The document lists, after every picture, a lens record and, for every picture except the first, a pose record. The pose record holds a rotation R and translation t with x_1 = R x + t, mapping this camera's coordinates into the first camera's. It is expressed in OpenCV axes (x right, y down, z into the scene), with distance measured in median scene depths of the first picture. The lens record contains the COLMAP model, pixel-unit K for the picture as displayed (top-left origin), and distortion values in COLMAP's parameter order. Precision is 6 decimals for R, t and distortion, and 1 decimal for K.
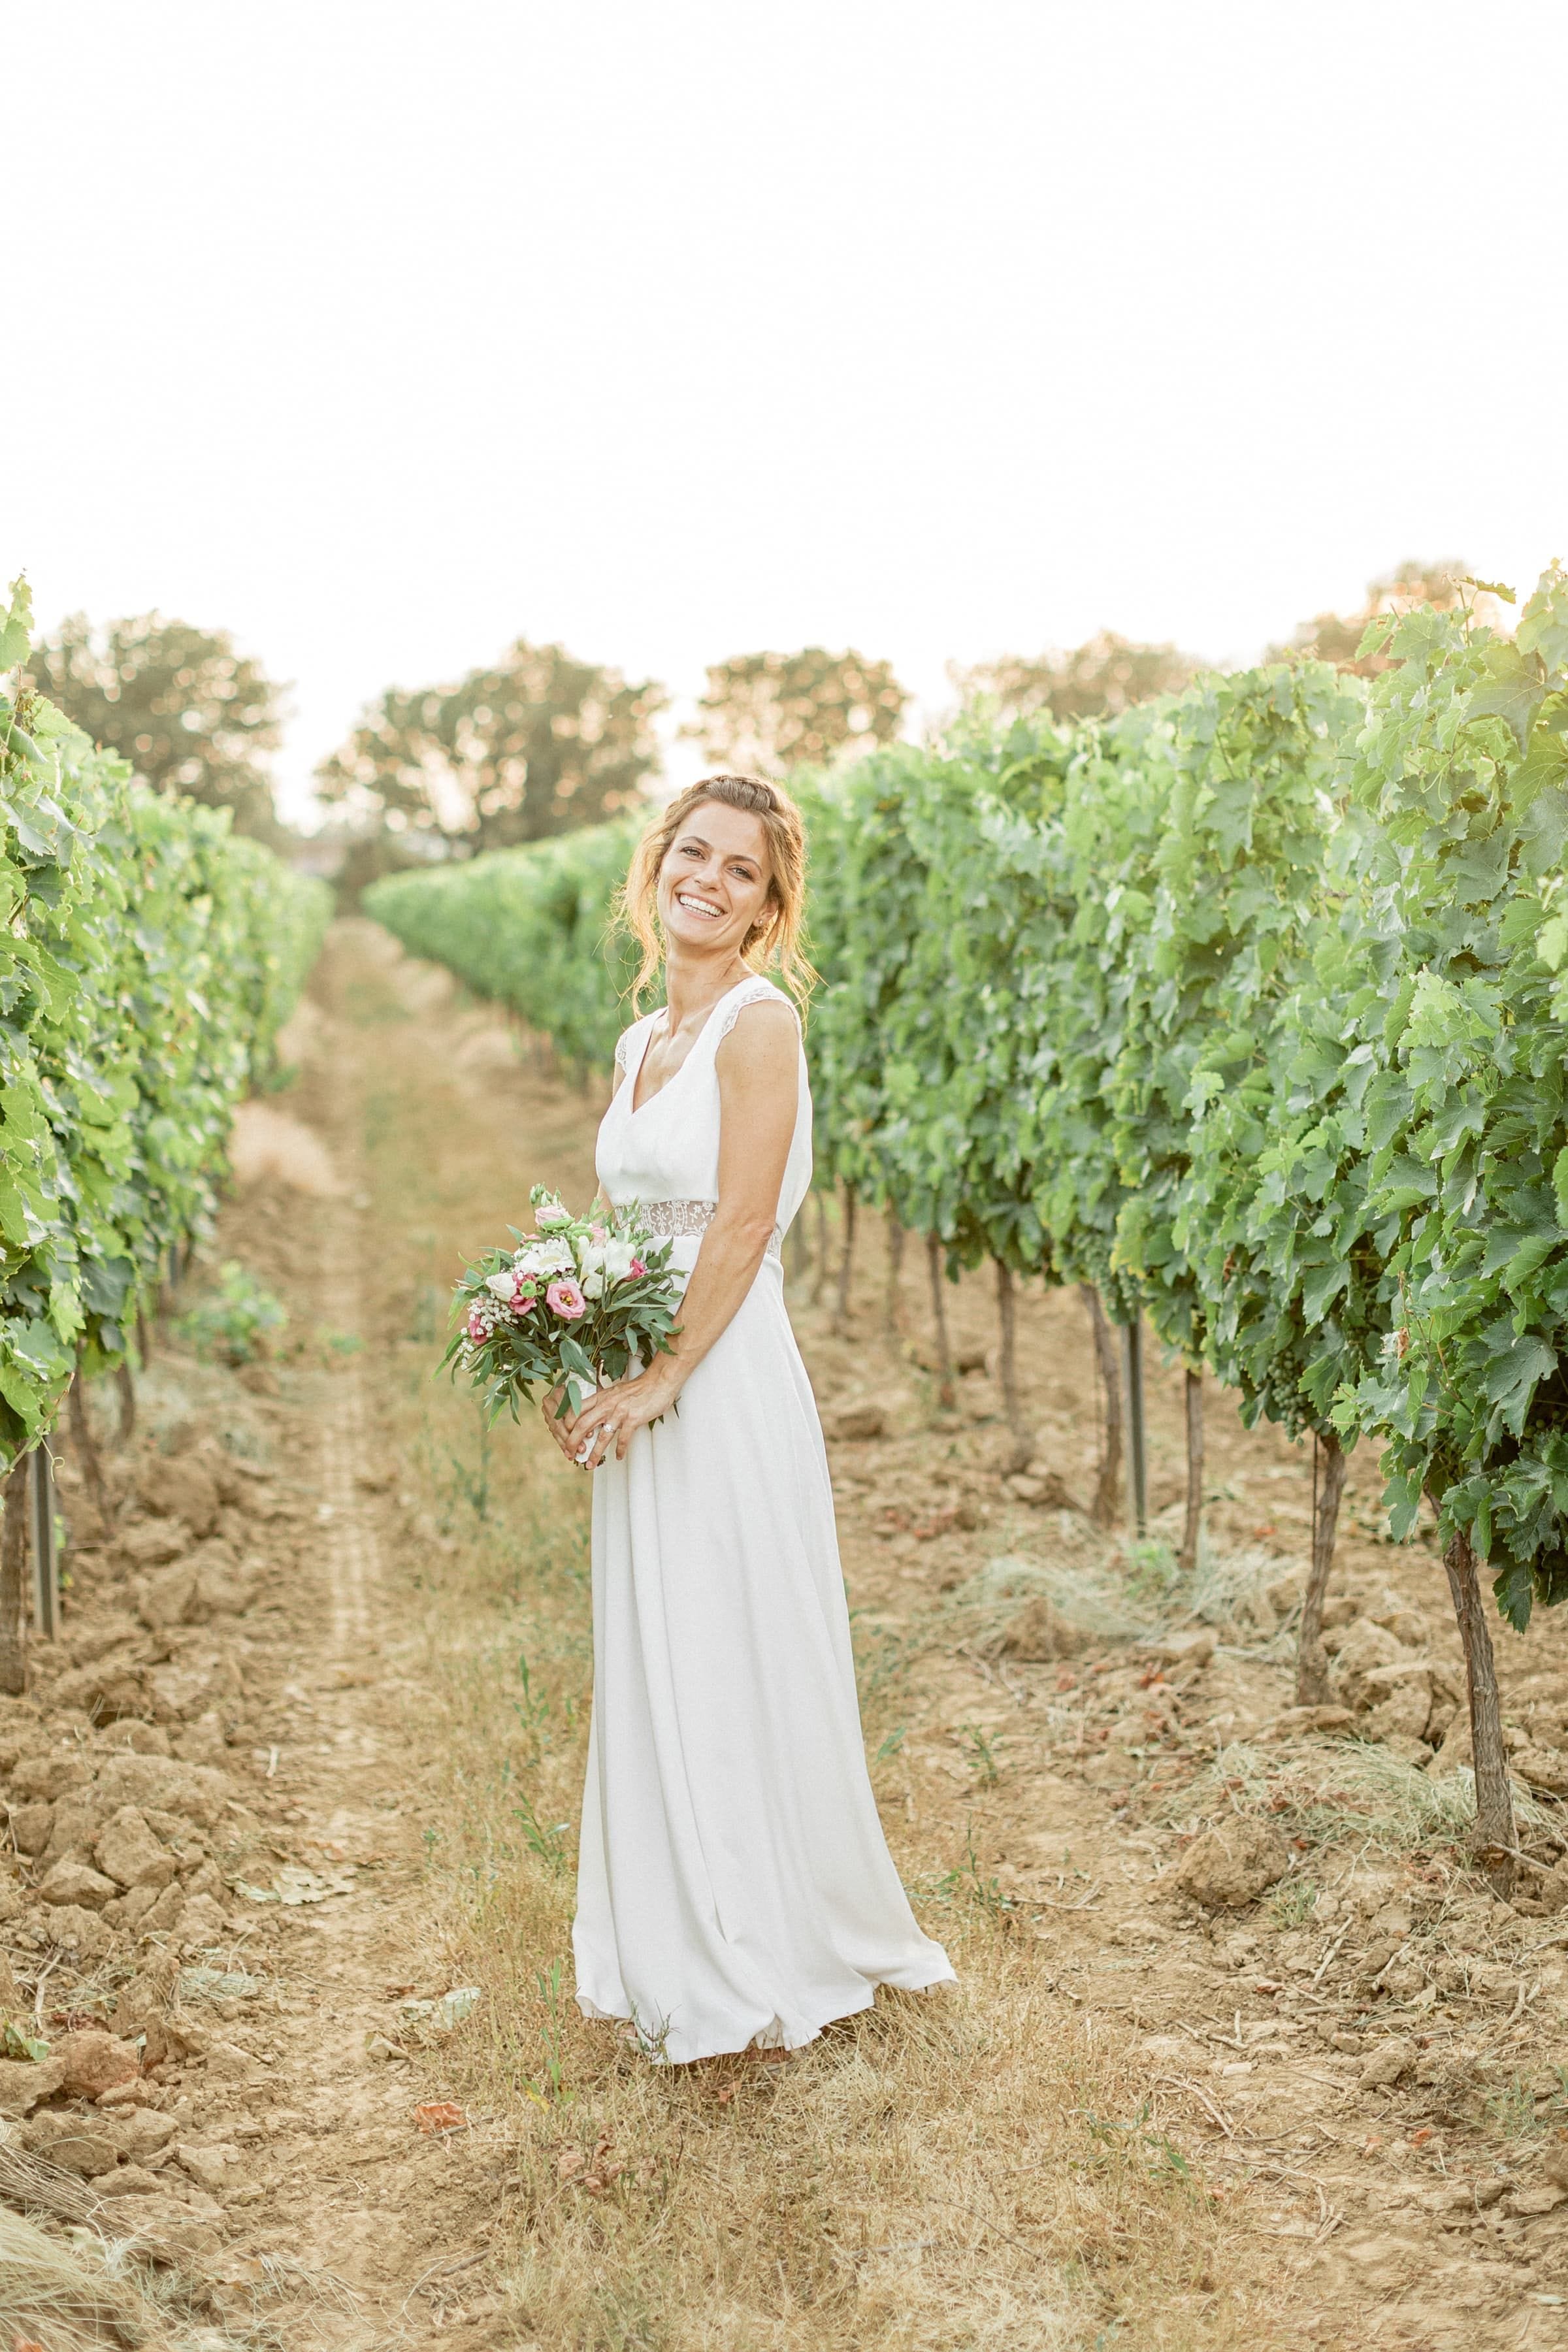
lens RADIAL K [[2872.8, 0, 784.0], [0, 2872.8, 1176.0], [0, 0, 1]] dist [0.020460, 0.058702]
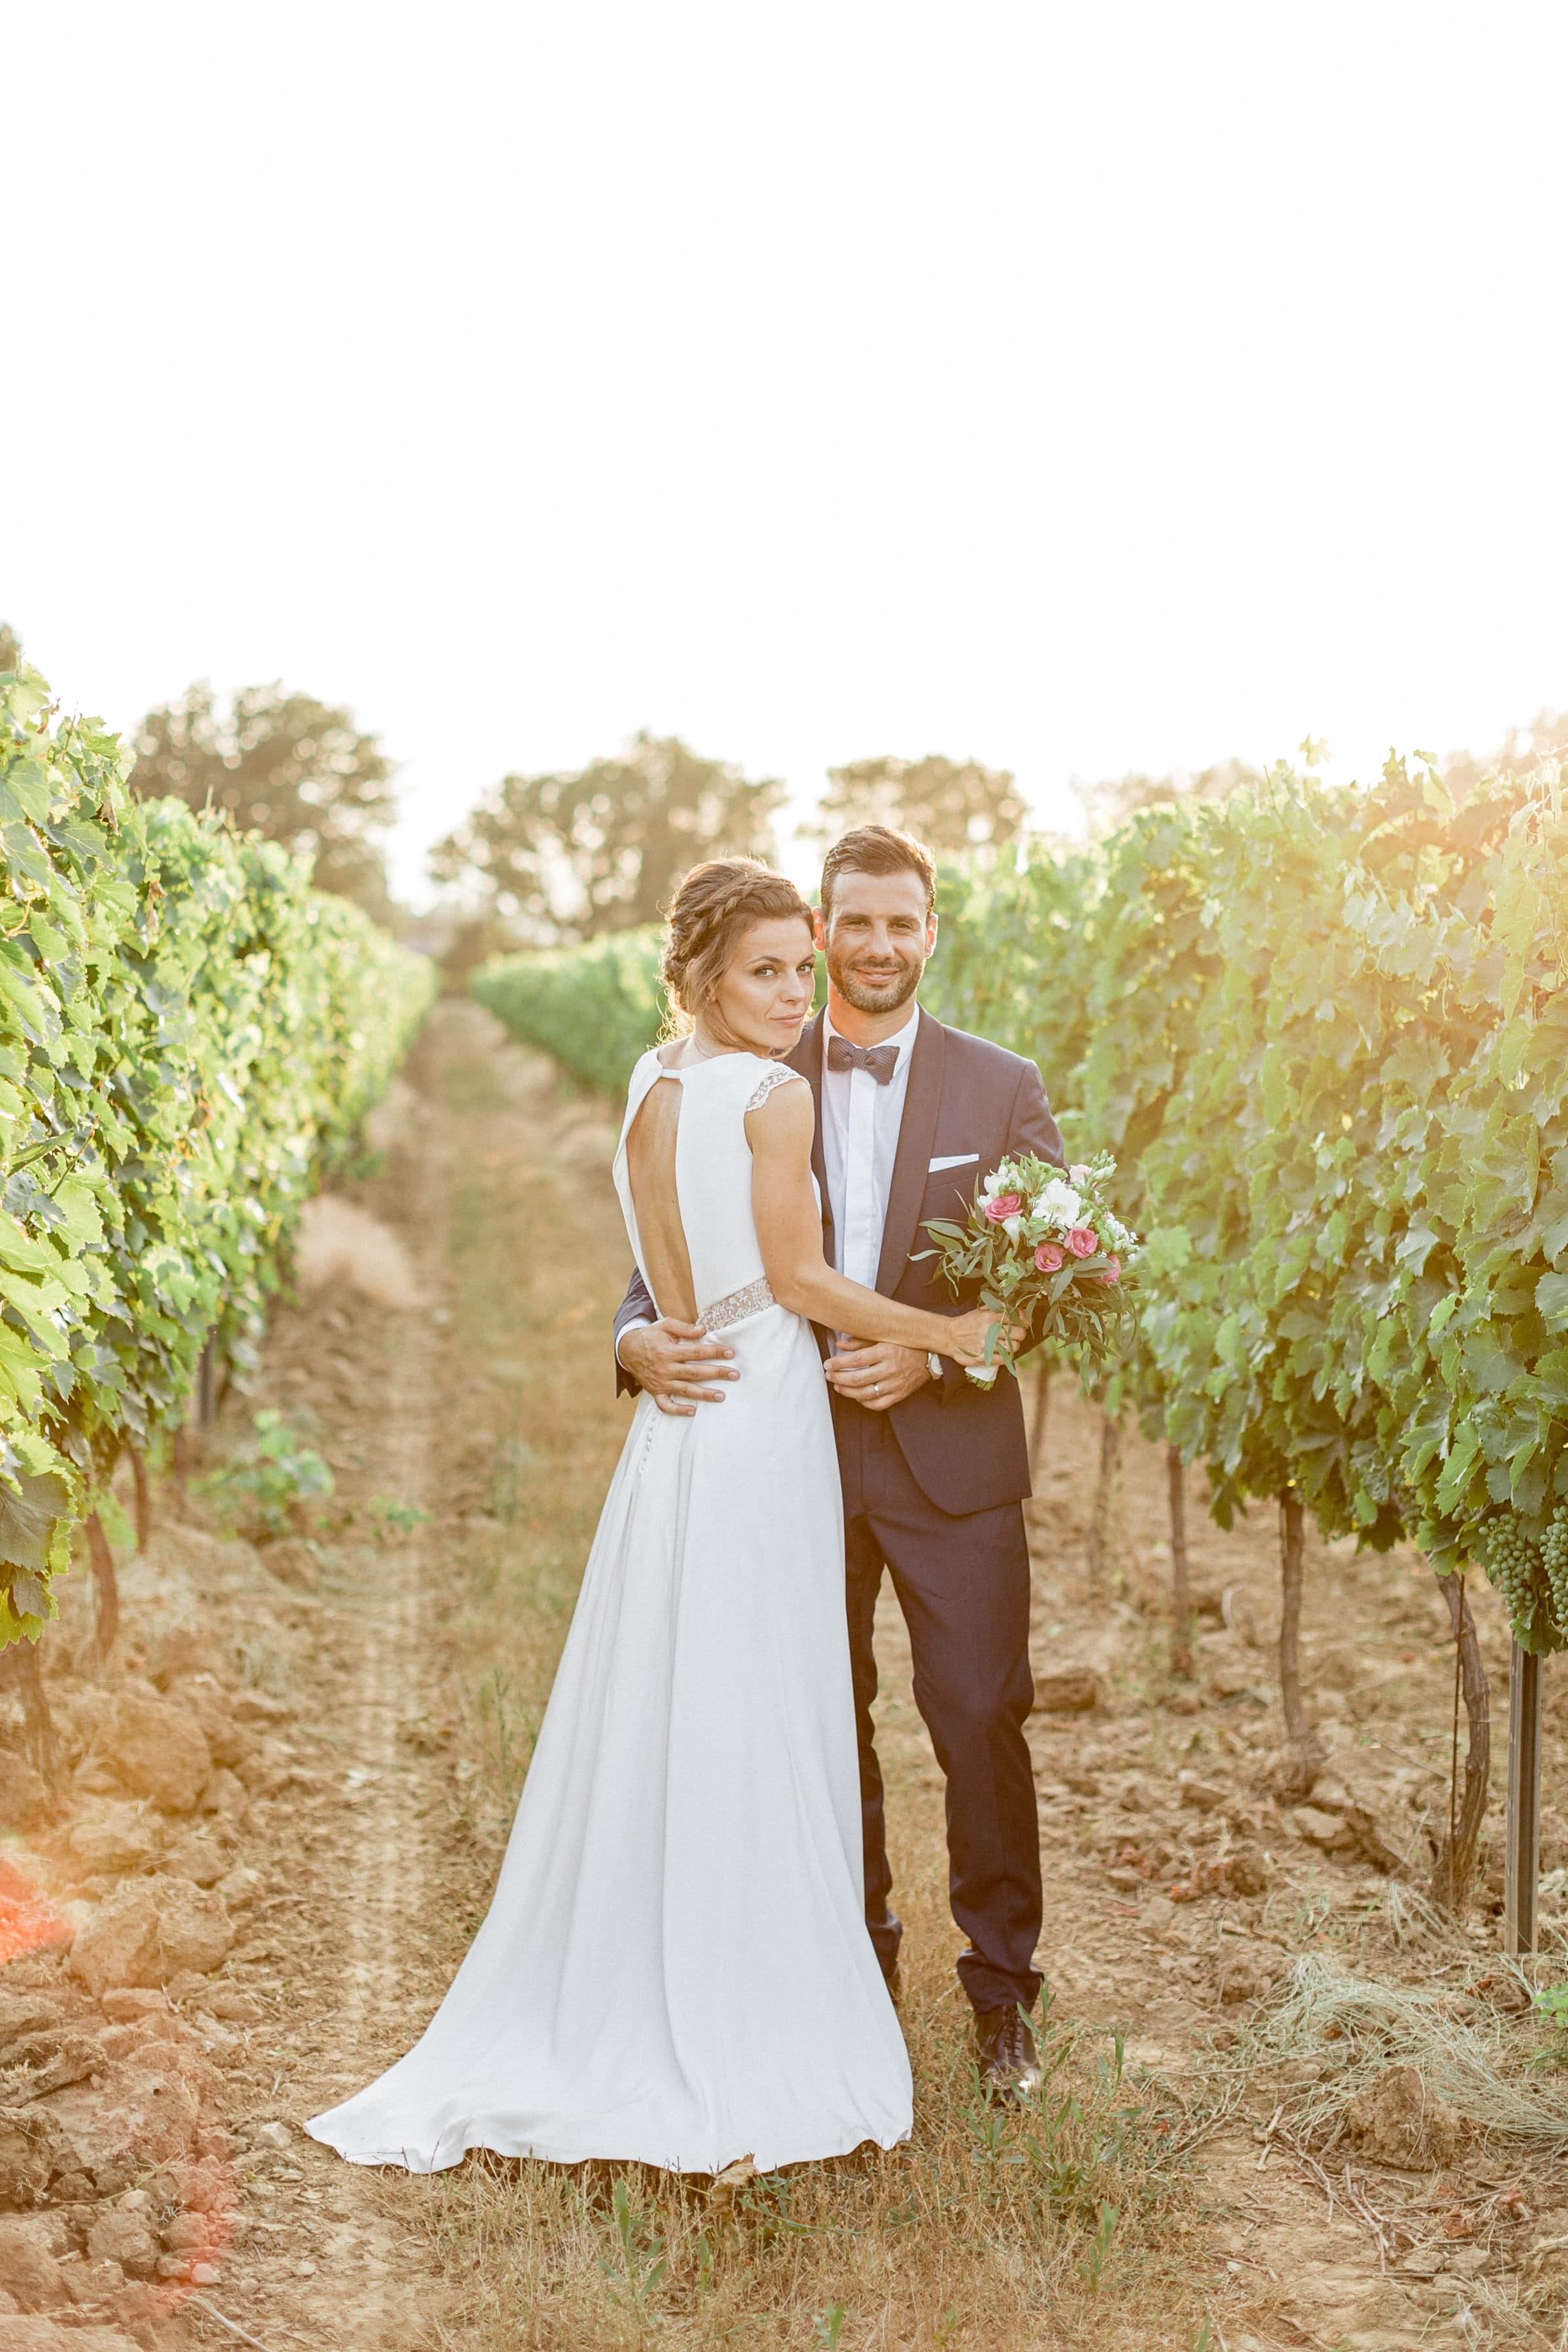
lens RADIAL K [[2609.7, 0, 785.3], [0, 2609.7, 1220.6], [0, 0, 1]] dist [-0.000197, -0.003729]
pose [[0.998035, 0.058846, -0.021509, -0.025752], [-0.059144, 0.998158, -0.013533, -0.015303], [0.020673, 0.014778, 0.999677, 0.197213]]
